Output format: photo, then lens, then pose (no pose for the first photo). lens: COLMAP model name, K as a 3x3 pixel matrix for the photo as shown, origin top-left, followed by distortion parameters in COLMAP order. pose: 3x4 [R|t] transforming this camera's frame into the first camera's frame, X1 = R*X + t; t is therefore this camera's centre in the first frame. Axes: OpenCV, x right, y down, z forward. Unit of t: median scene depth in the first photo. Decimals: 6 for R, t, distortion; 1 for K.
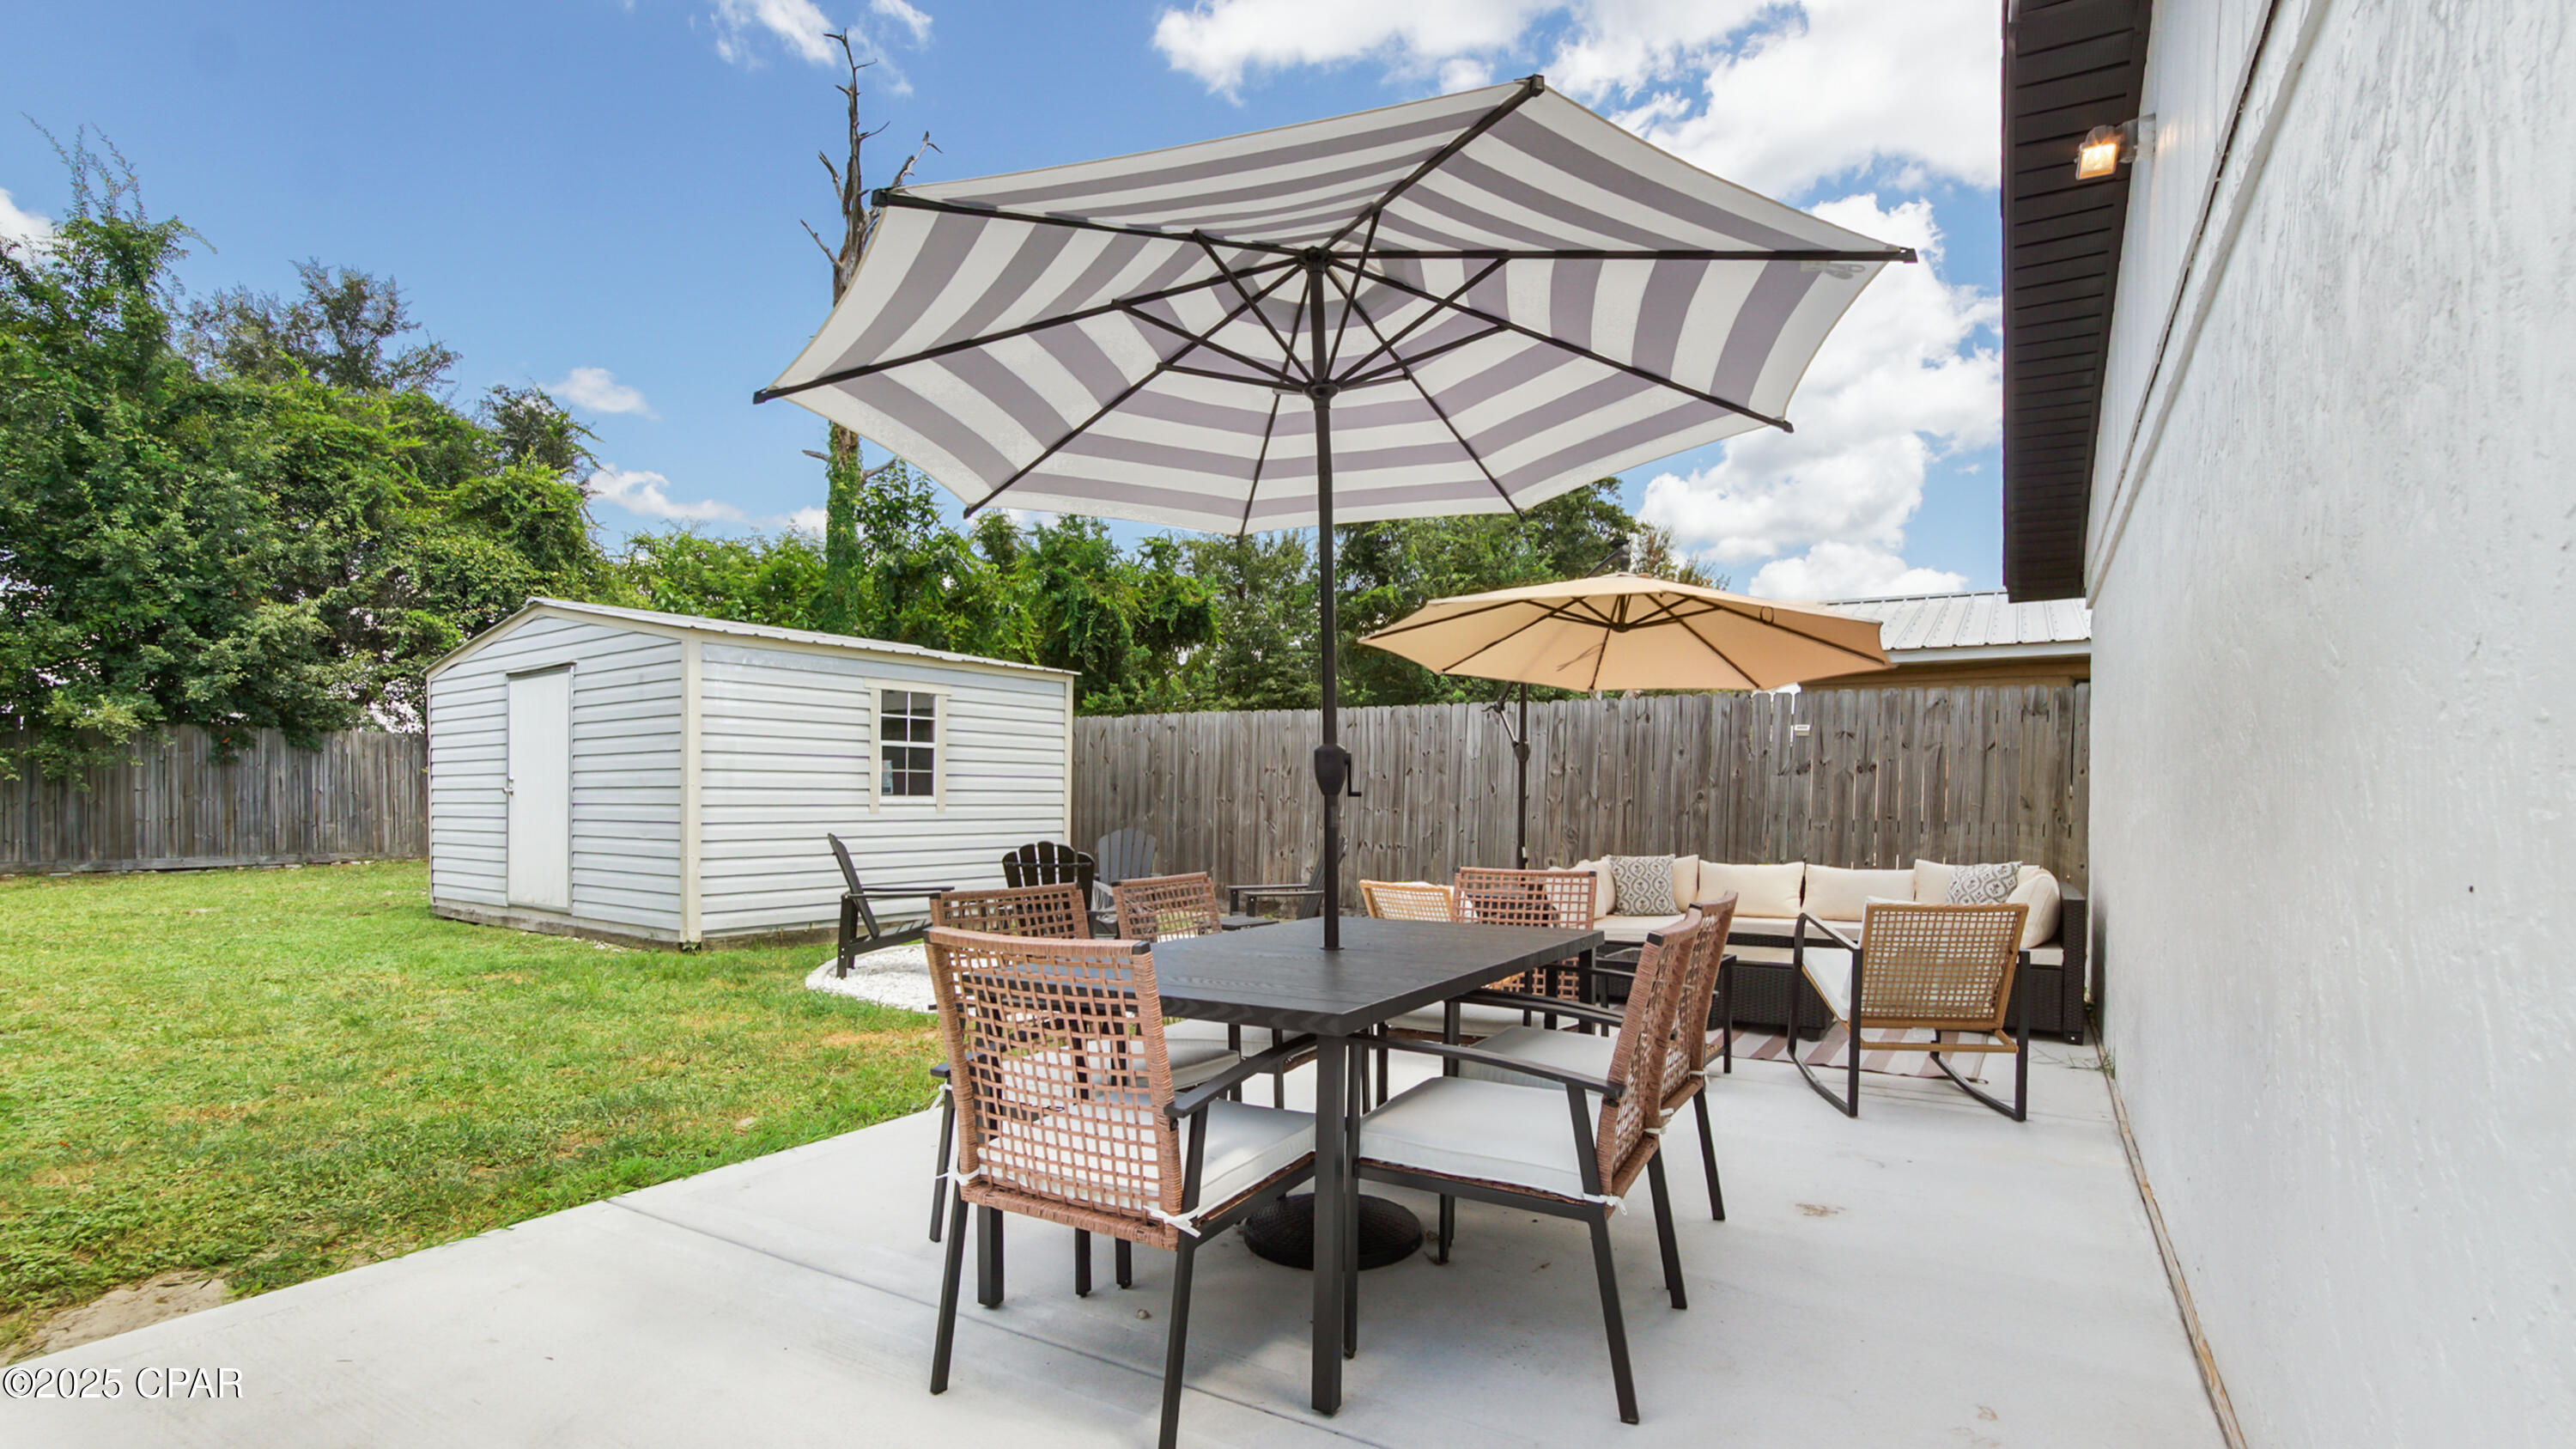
lens RADIAL K [[1146.9, 0, 1283.8], [0, 1146.9, 800.8], [0, 0, 1]] dist [-0.009069, 0.006898]
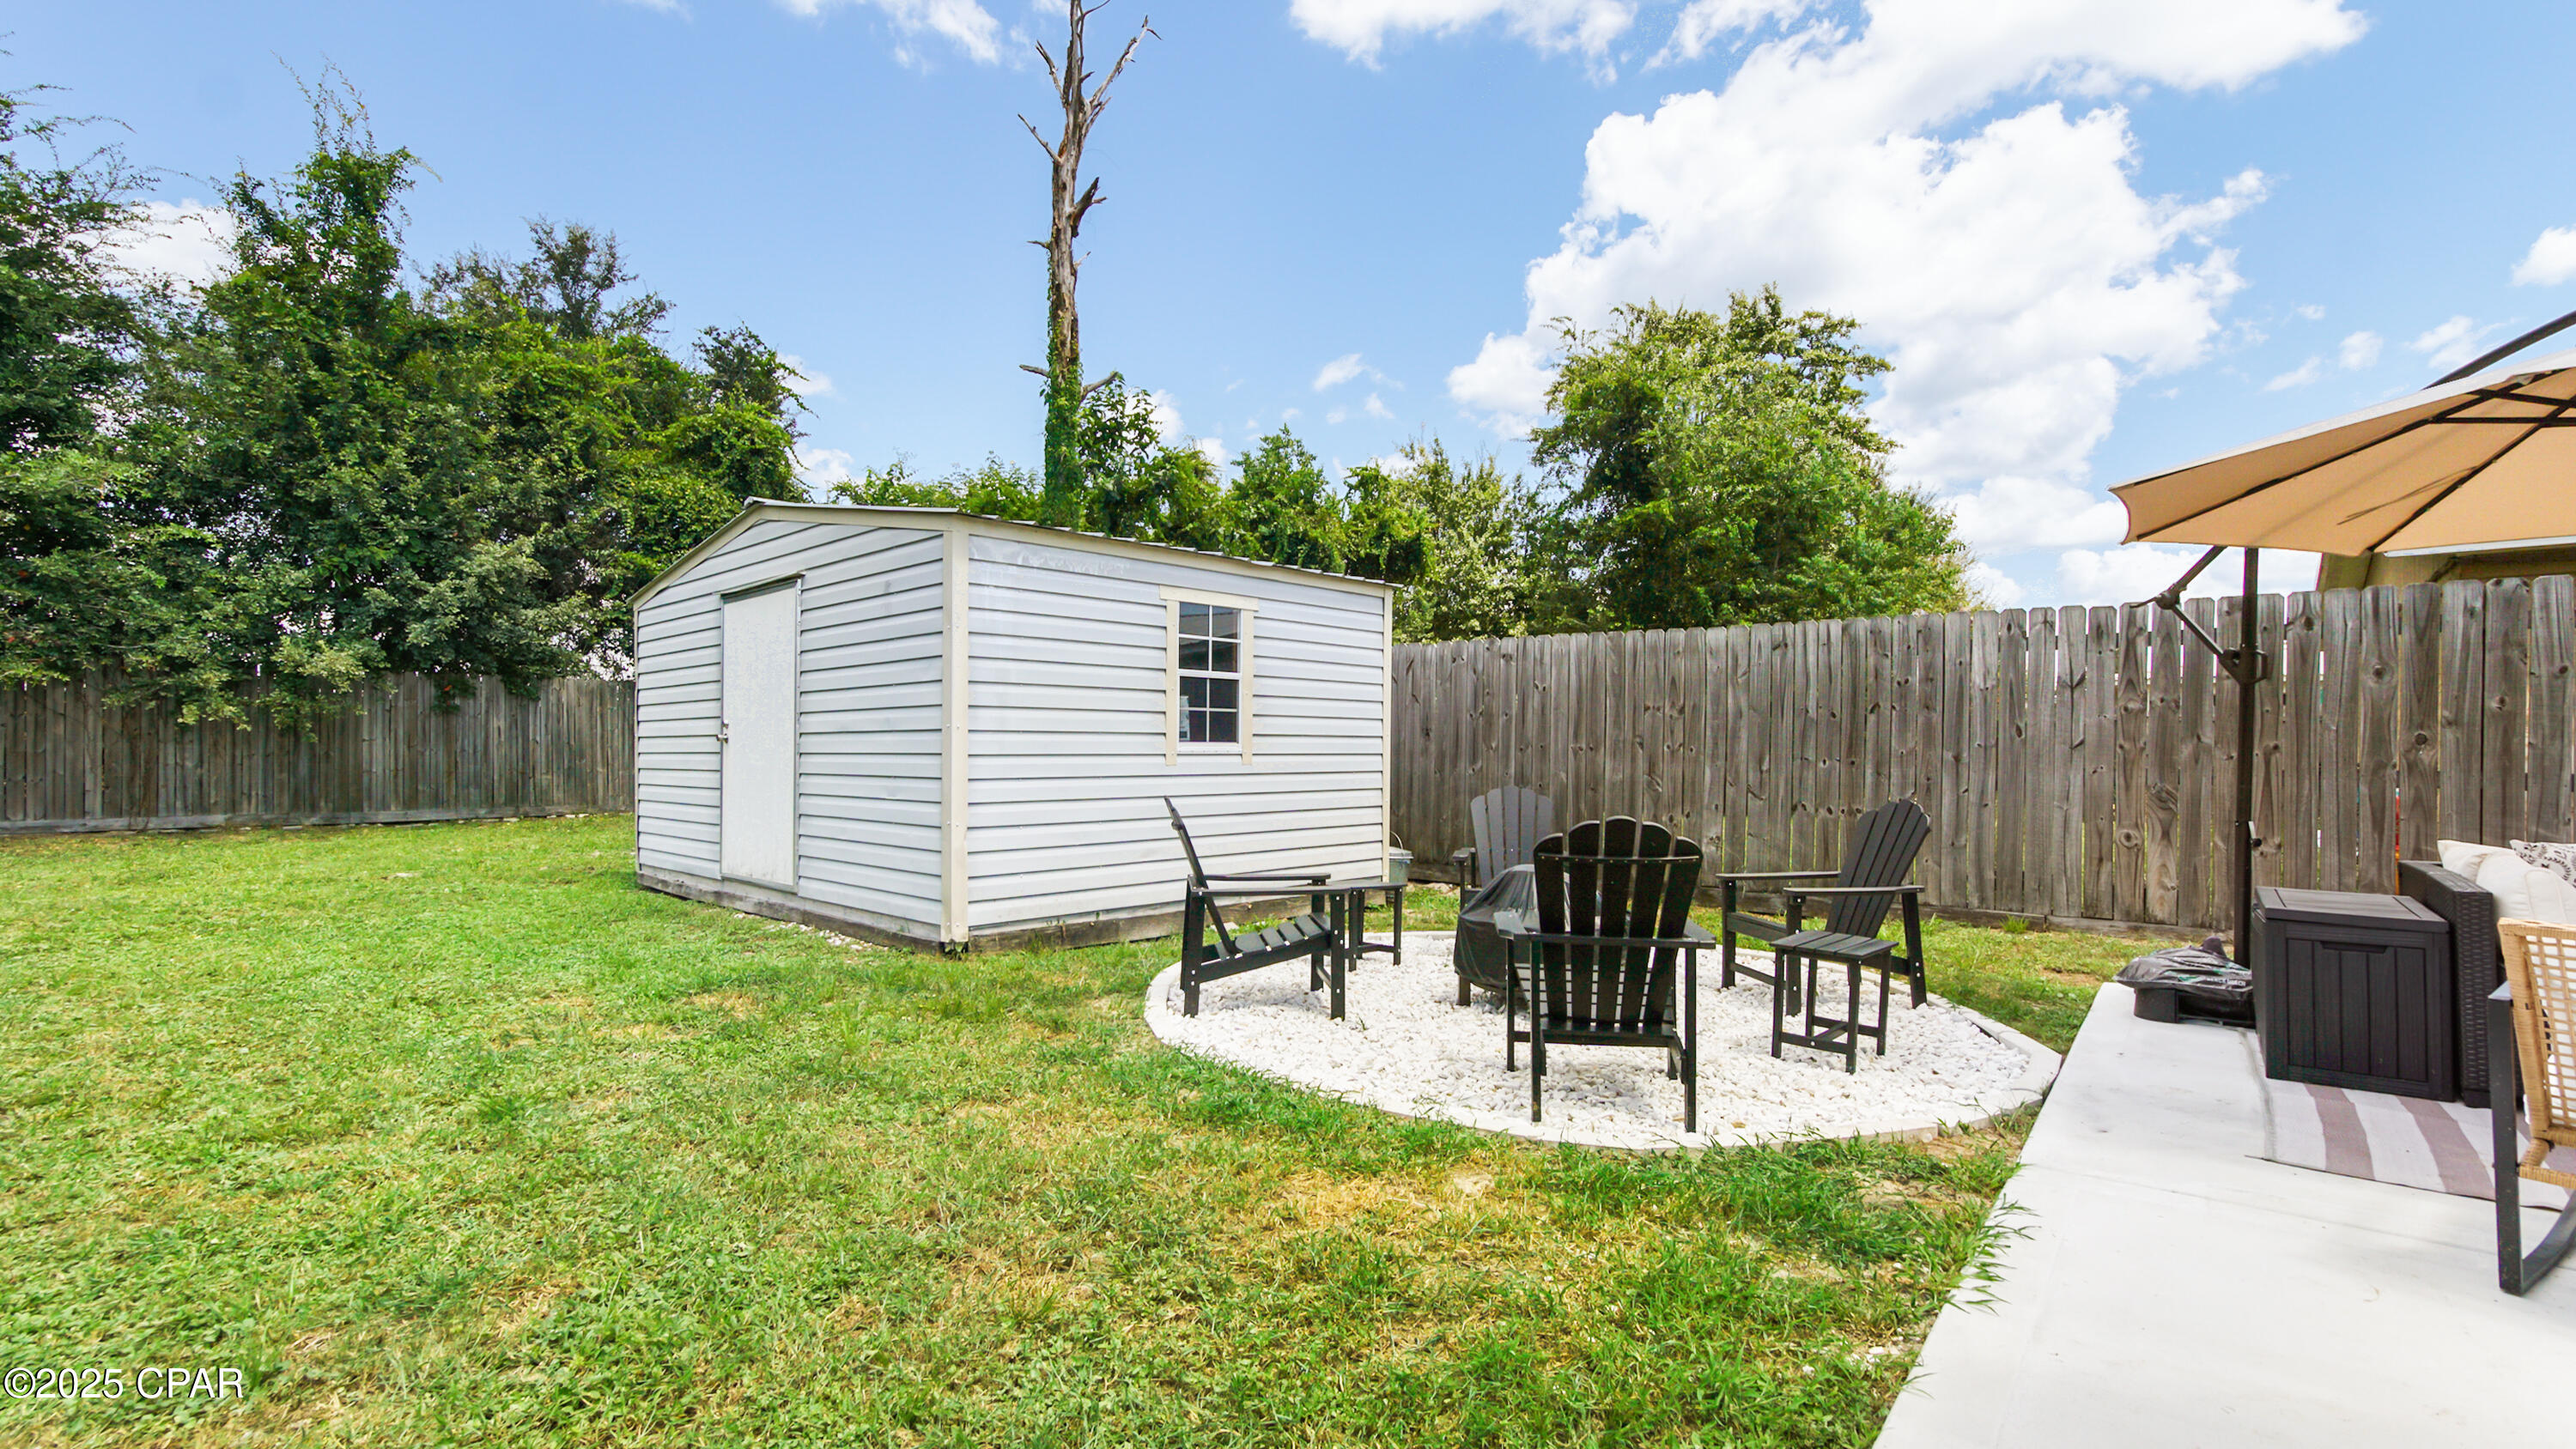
lens RADIAL K [[1148.5, 0, 1285.7], [0, 1148.5, 741.4], [0, 0, 1]] dist [-0.013117, 0.006387]
pose [[0.991160, -0.002511, -0.132652, -0.106120], [0.001399, 0.999963, -0.008481, 0.000880], [0.132668, 0.008221, 0.991126, 0.150761]]
